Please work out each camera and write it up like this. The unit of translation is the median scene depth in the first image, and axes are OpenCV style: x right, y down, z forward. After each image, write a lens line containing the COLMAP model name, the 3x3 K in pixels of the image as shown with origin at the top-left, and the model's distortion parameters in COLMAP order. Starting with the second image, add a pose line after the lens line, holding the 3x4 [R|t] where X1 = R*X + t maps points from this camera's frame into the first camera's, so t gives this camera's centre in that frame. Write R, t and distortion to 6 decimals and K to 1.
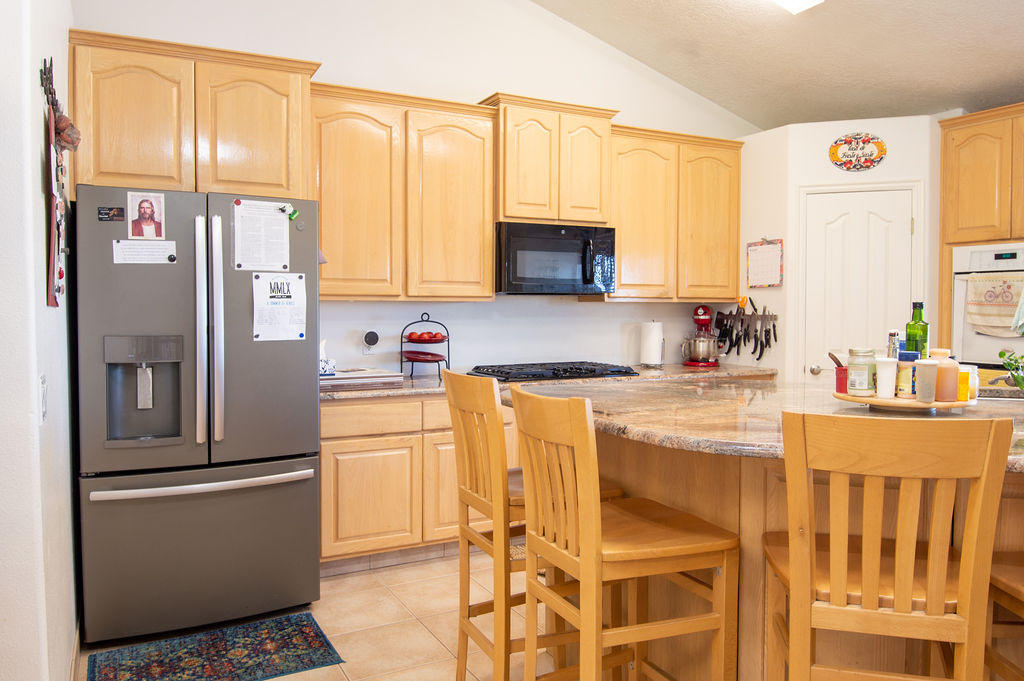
lens RADIAL K [[753.7, 0, 515.5], [0, 753.7, 340.5], [0, 0, 1]] dist [-0.012354, -0.005622]
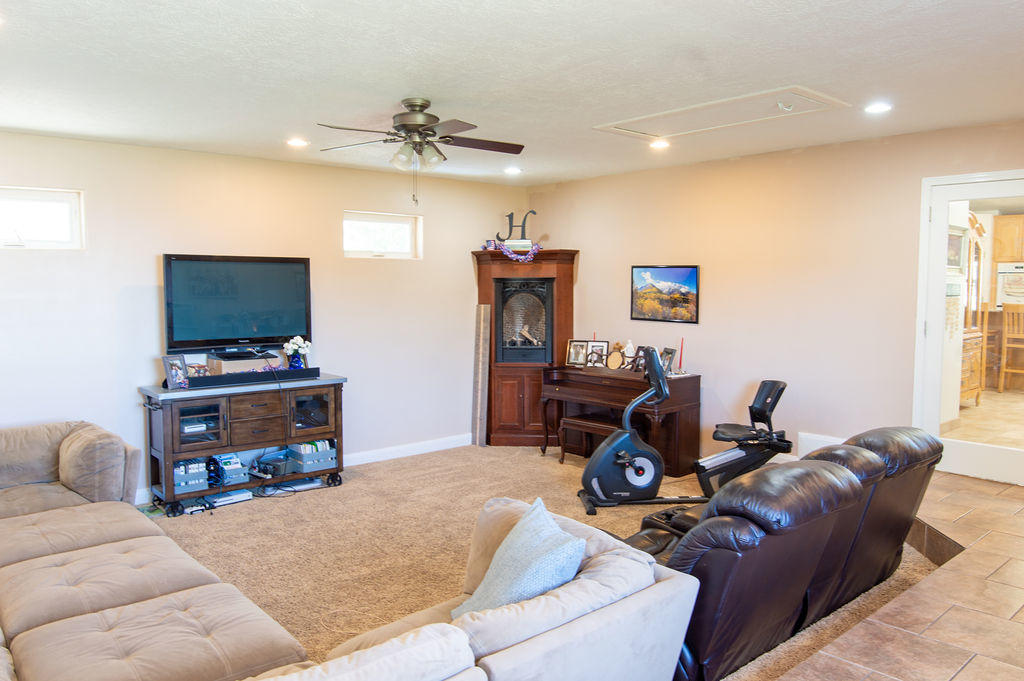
lens RADIAL K [[753.7, 0, 511.3], [0, 753.7, 339.0], [0, 0, 1]] dist [-0.012354, -0.005622]
pose [[0.963538, -0.024362, 0.266461, -1.885809], [0.015269, 0.999230, 0.036144, 0.025887], [-0.267137, -0.030758, 0.963168, -1.178852]]
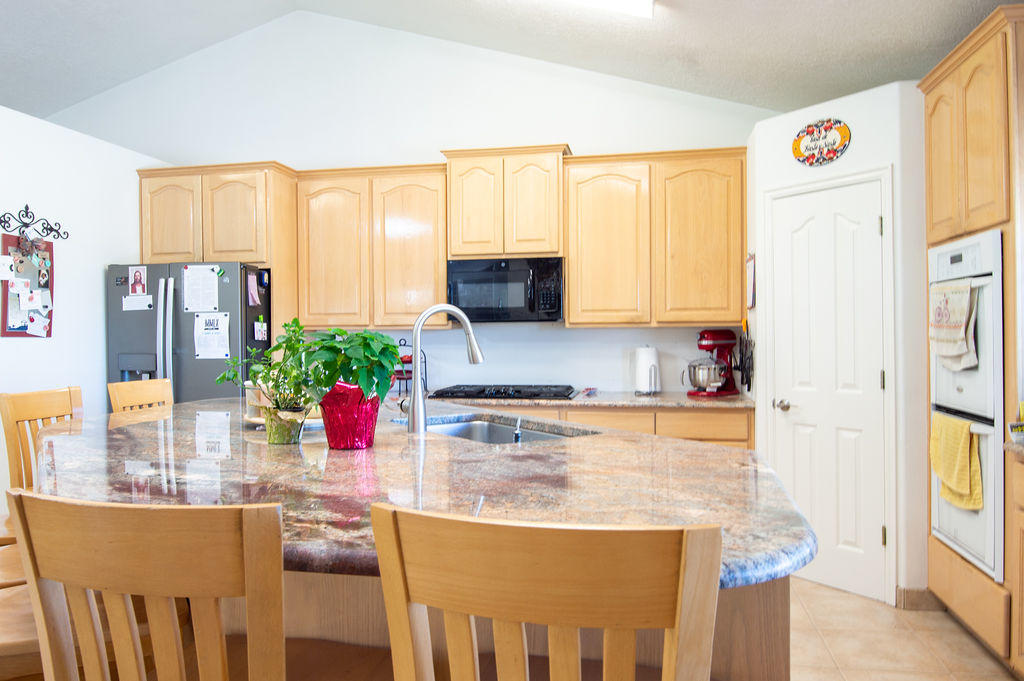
lens RADIAL K [[753.7, 0, 515.0], [0, 753.7, 338.7], [0, 0, 1]] dist [-0.012354, -0.005622]
pose [[0.775402, -0.002309, -0.631463, 0.753327], [-0.019312, 0.999439, -0.027369, -0.007036], [0.631172, 0.033417, 0.774923, 0.164480]]
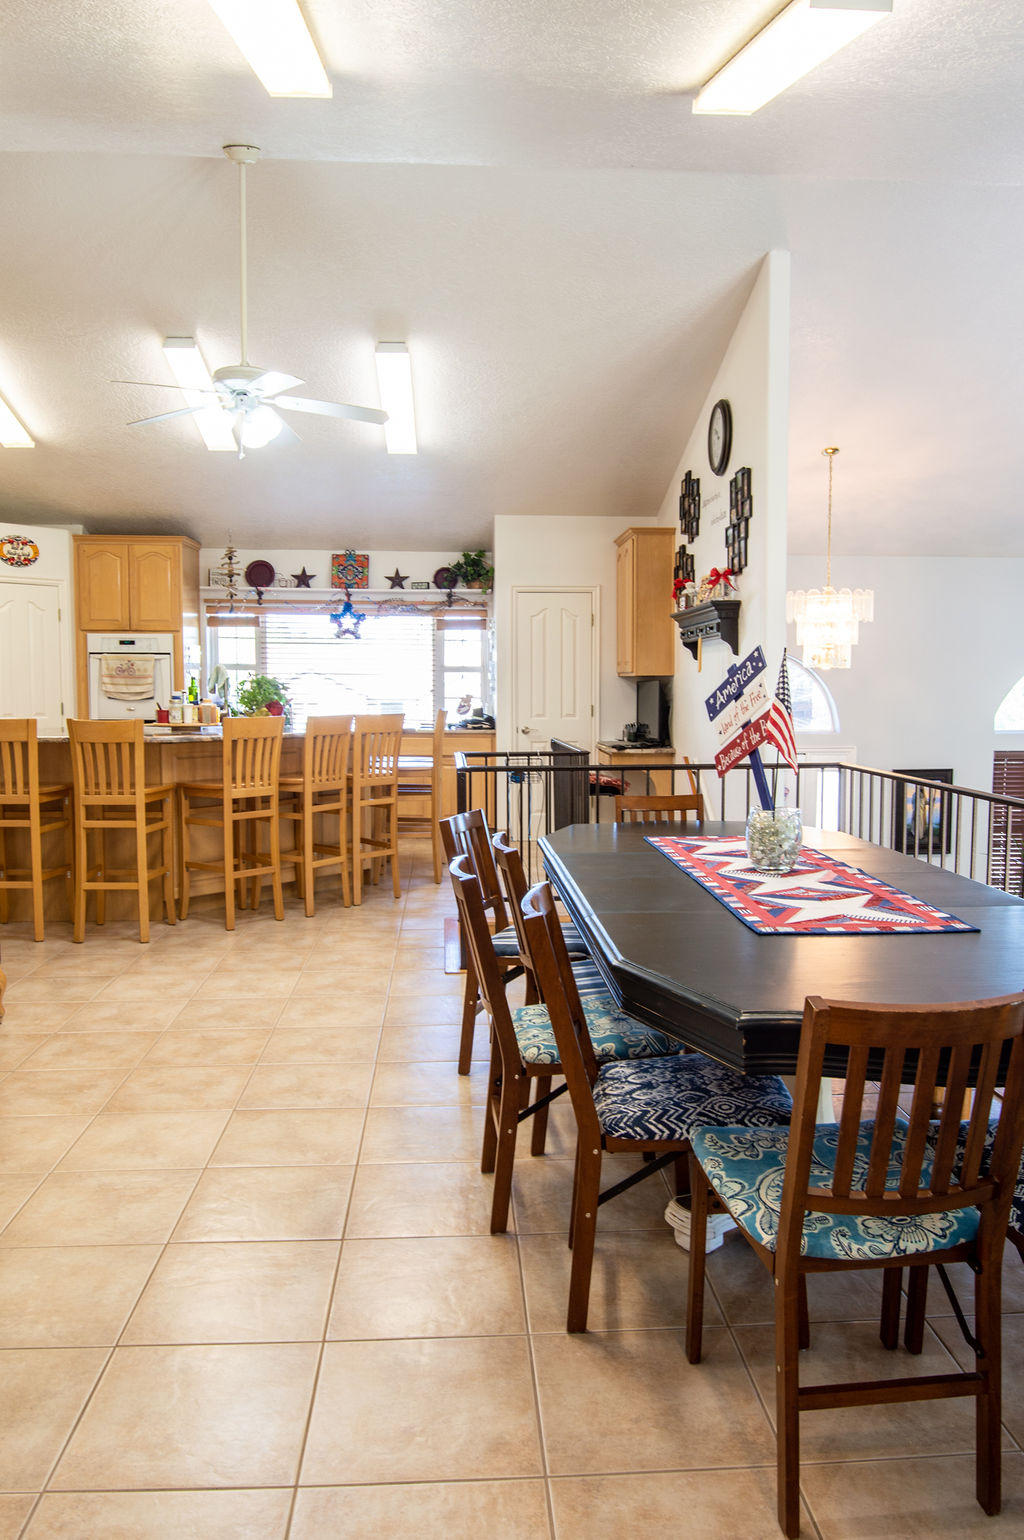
lens RADIAL K [[1133.5, 0, 513.2], [0, 1133.5, 770.4], [0, 0, 1]] dist [-0.012354, -0.005622]
pose [[0.390939, -0.069791, 0.917767, -0.989165], [0.040049, 0.997467, 0.058792, 0.030211], [-0.919545, 0.013771, 0.392744, -0.480284]]
